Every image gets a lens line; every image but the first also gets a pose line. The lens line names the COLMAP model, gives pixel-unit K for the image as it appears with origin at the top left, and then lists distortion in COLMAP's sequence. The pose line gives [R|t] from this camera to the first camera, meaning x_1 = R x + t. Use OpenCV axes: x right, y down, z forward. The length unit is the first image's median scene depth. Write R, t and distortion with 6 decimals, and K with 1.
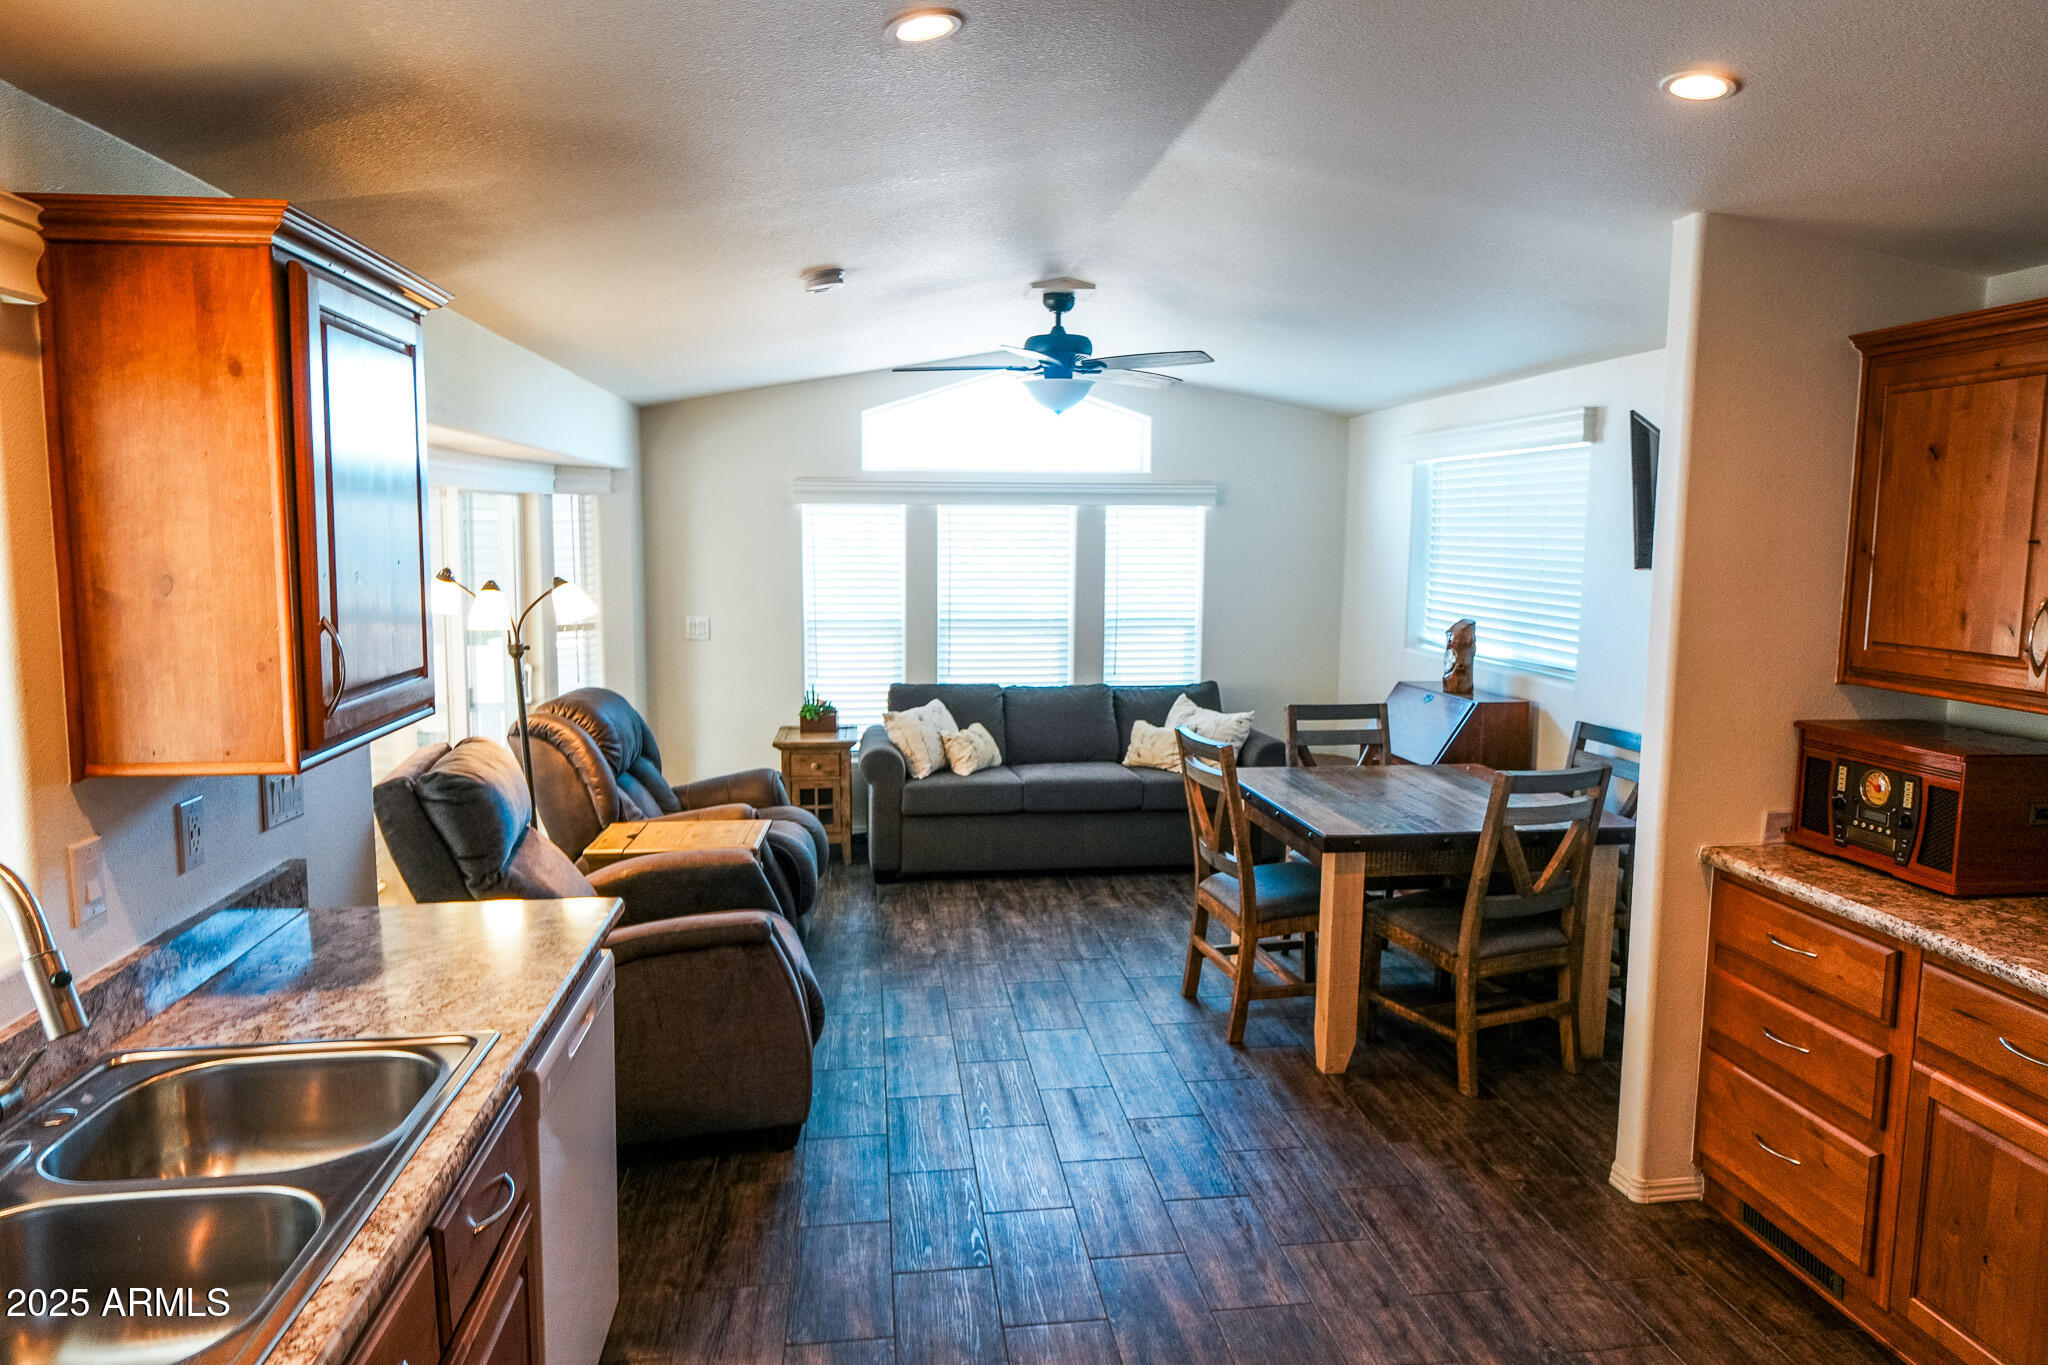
lens RADIAL K [[1270.2, 0, 1024.0], [0, 1270.2, 682.5], [0, 0, 1]] dist [0.005310, -0.000238]
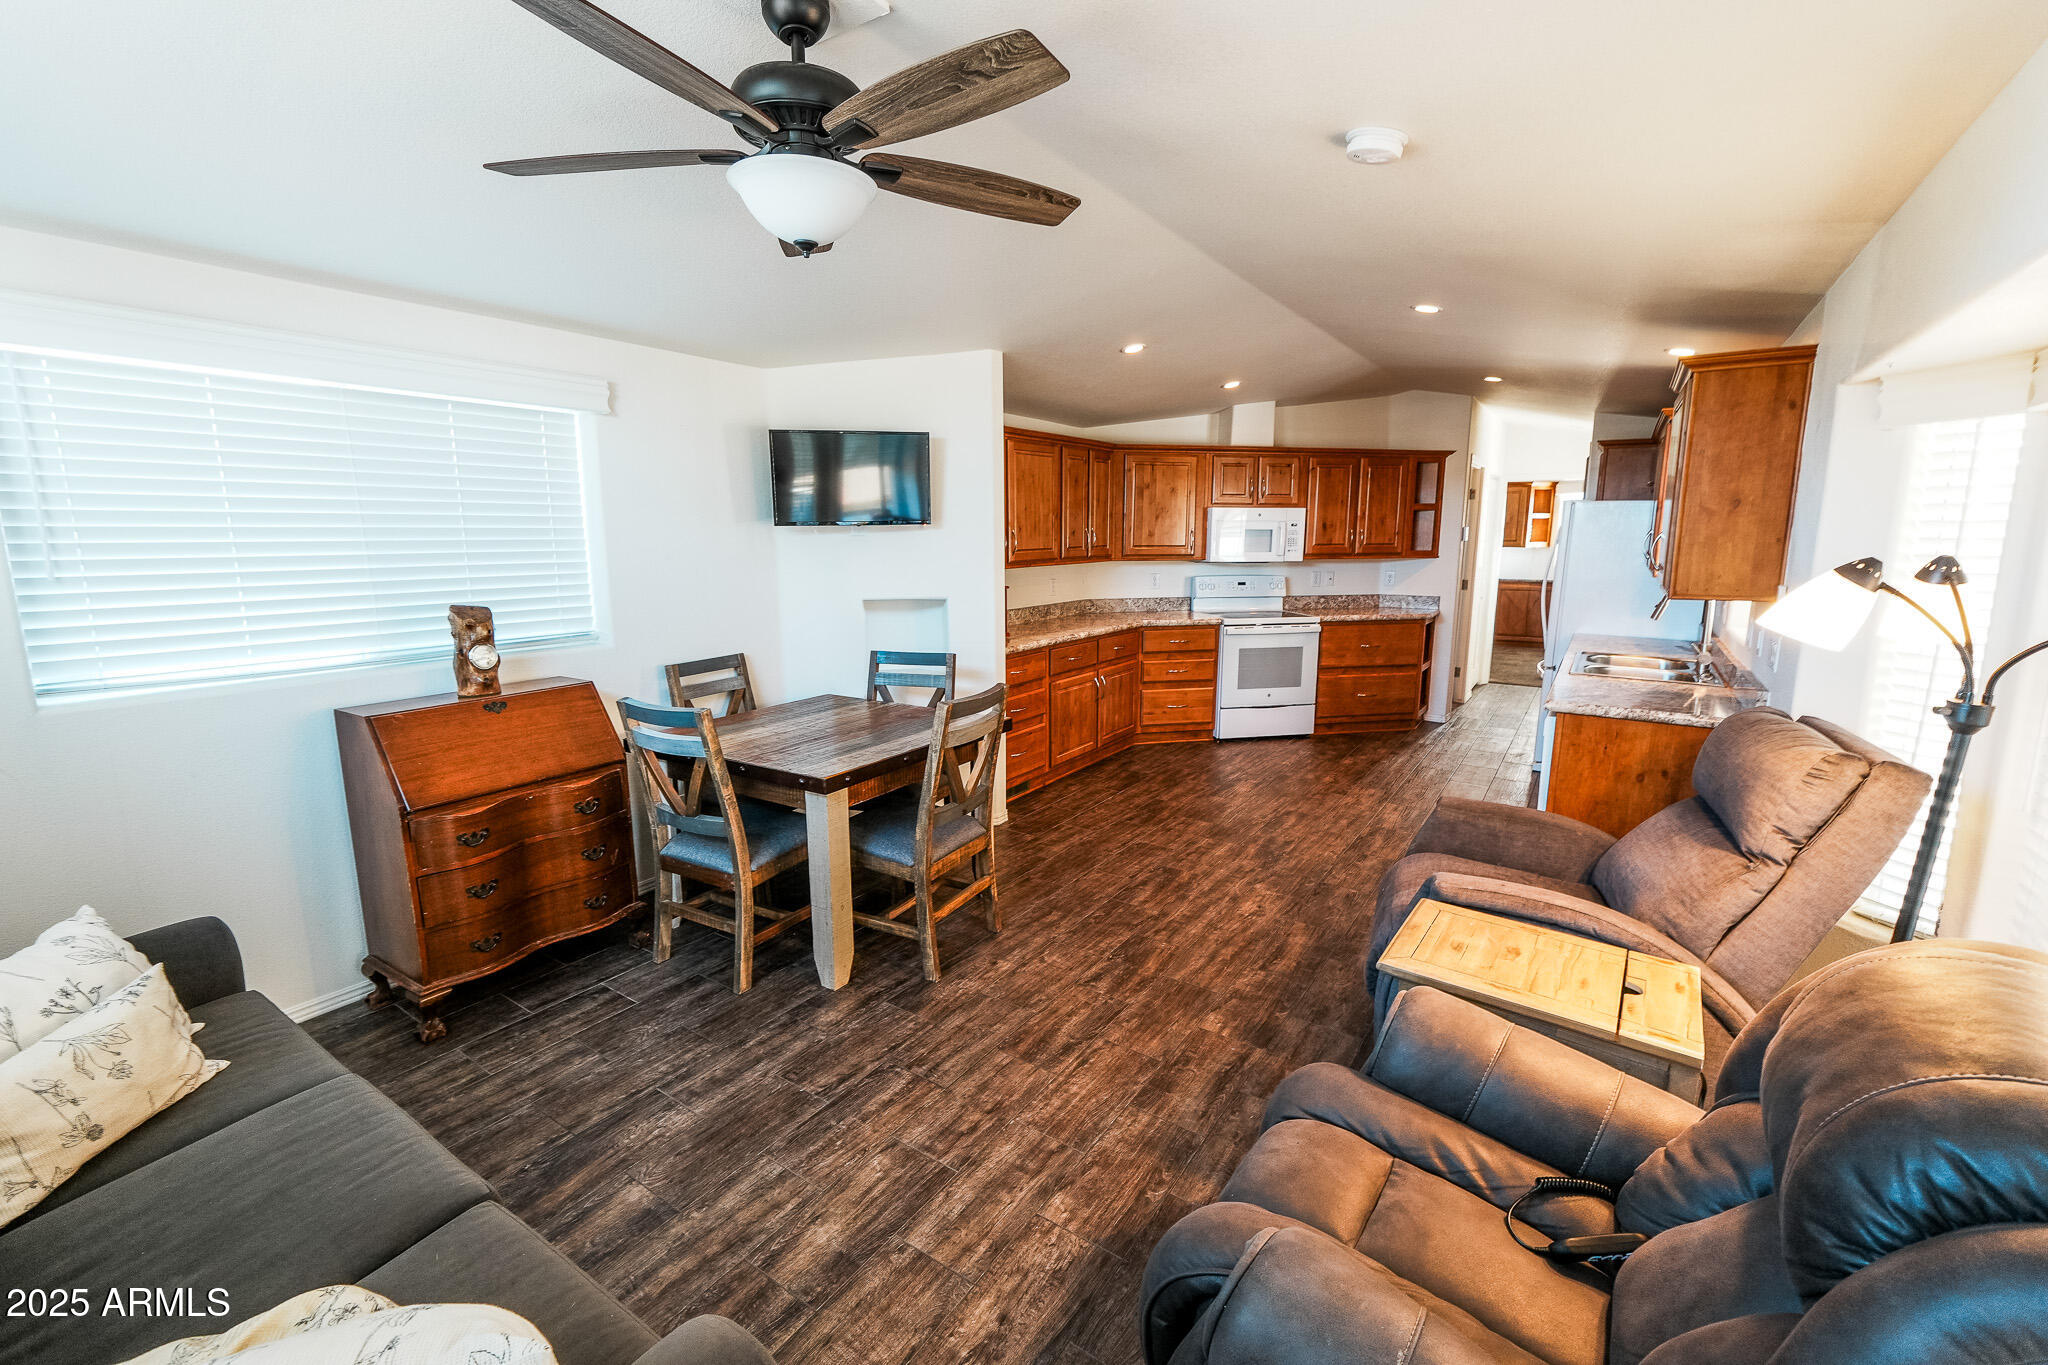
lens RADIAL K [[856.8, 0, 1031.7], [0, 856.8, 677.1], [0, 0, 1]] dist [0.001428, -0.000039]
pose [[-0.751634, -0.119842, 0.648602, -0.254511], [0.073544, 0.961996, 0.262974, -0.111223], [-0.655467, 0.245361, -0.714255, 1.074979]]
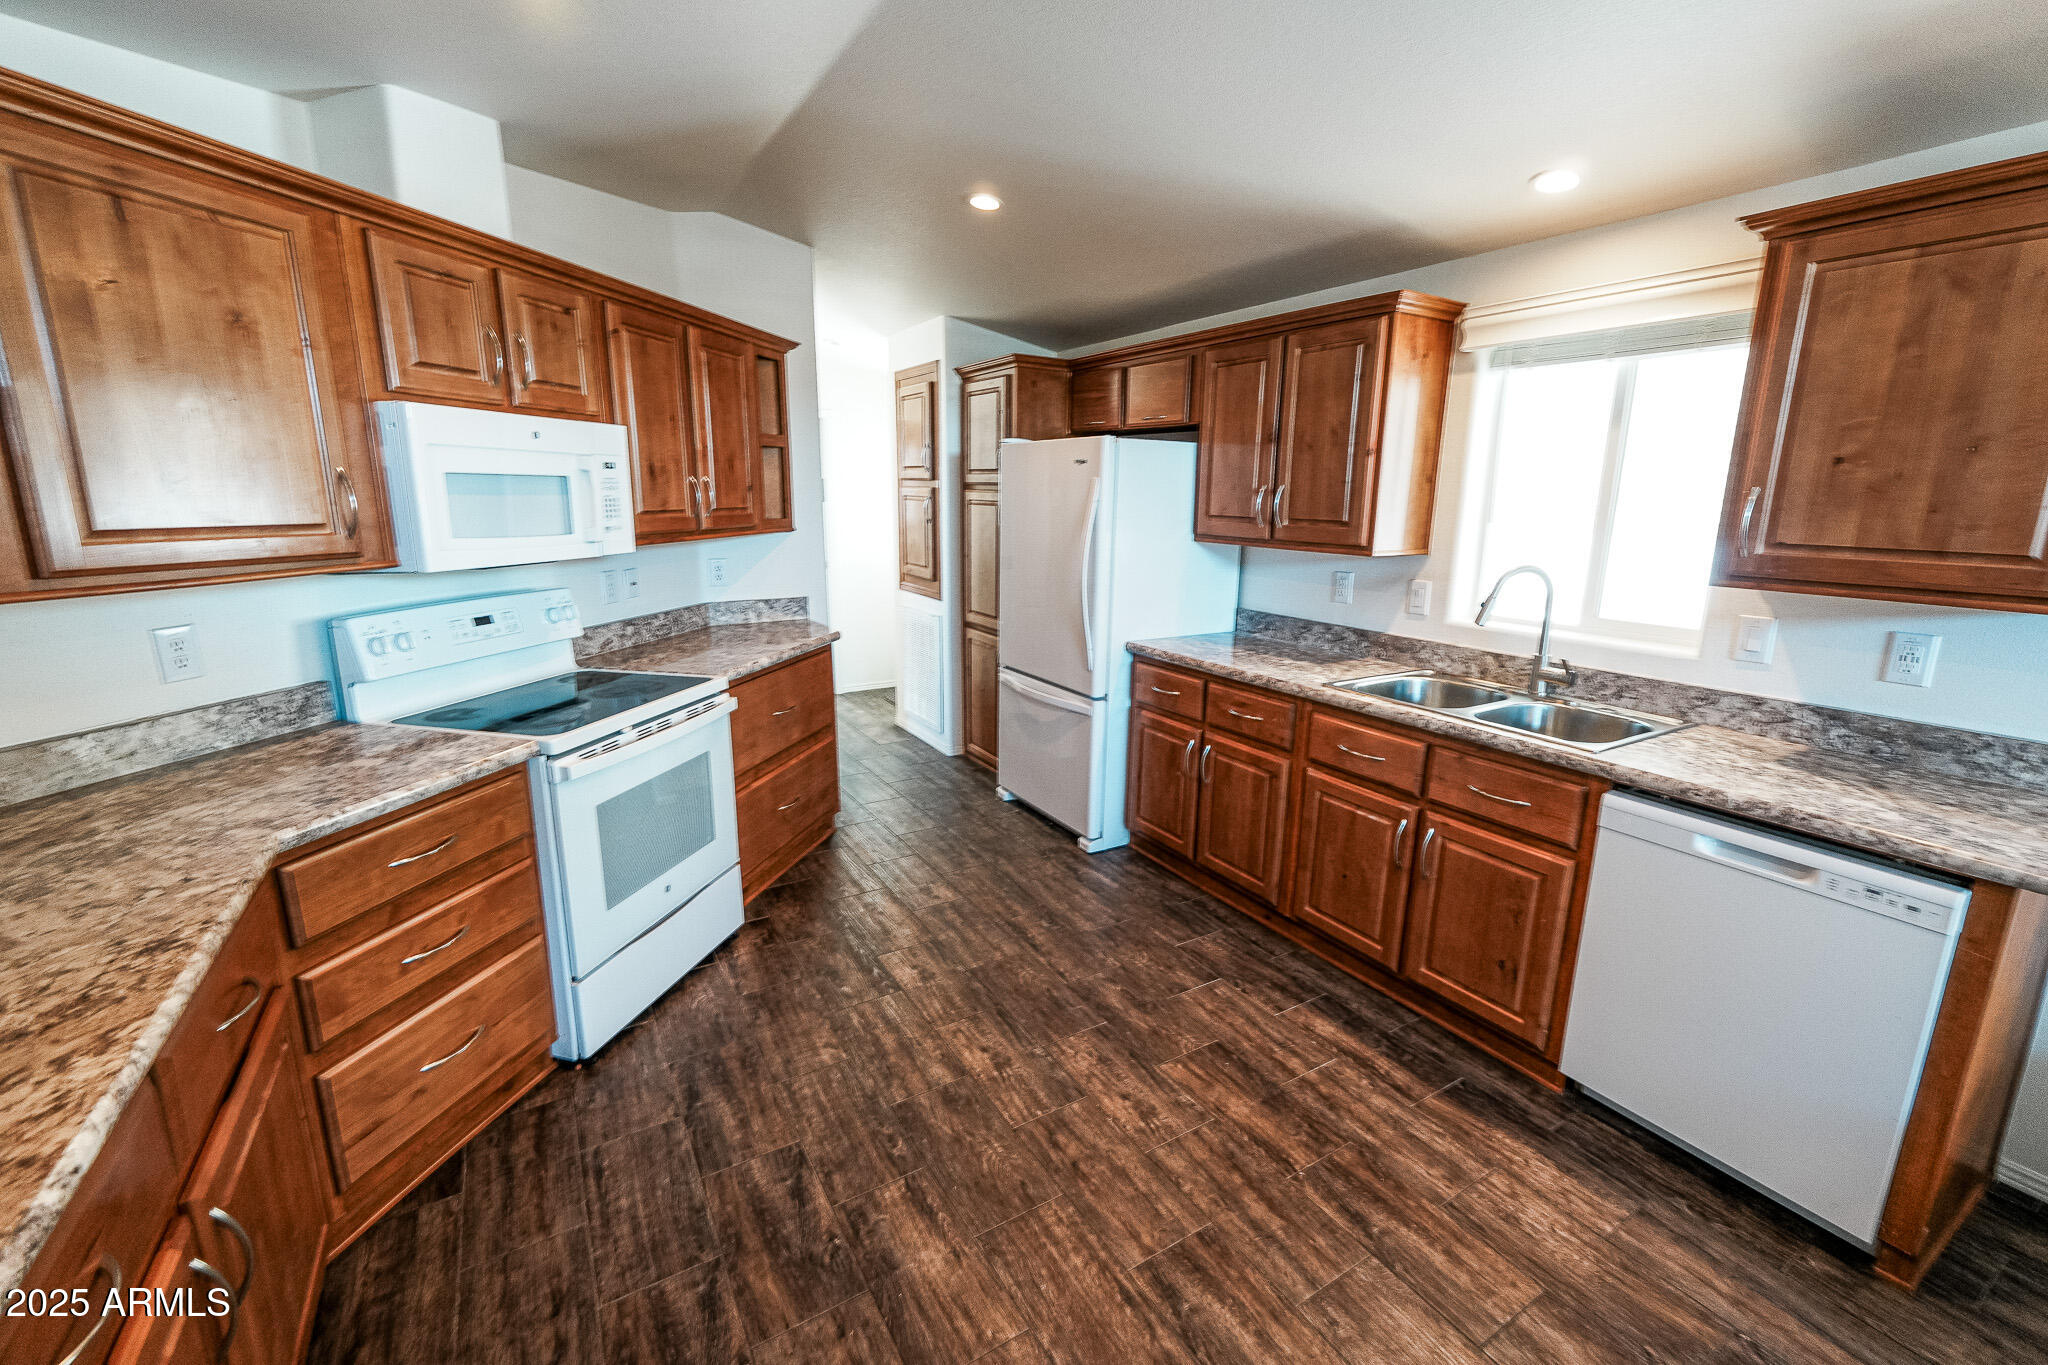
lens RADIAL K [[855.9, 0, 1032.2], [0, 855.9, 677.4], [0, 0, 1]] dist [-0.000752, 0.000496]
pose [[-0.910298, 0.072483, -0.407559, 0.218107], [-0.066048, 0.946506, 0.315854, -0.036146], [0.408651, 0.314440, -0.856815, 0.530496]]
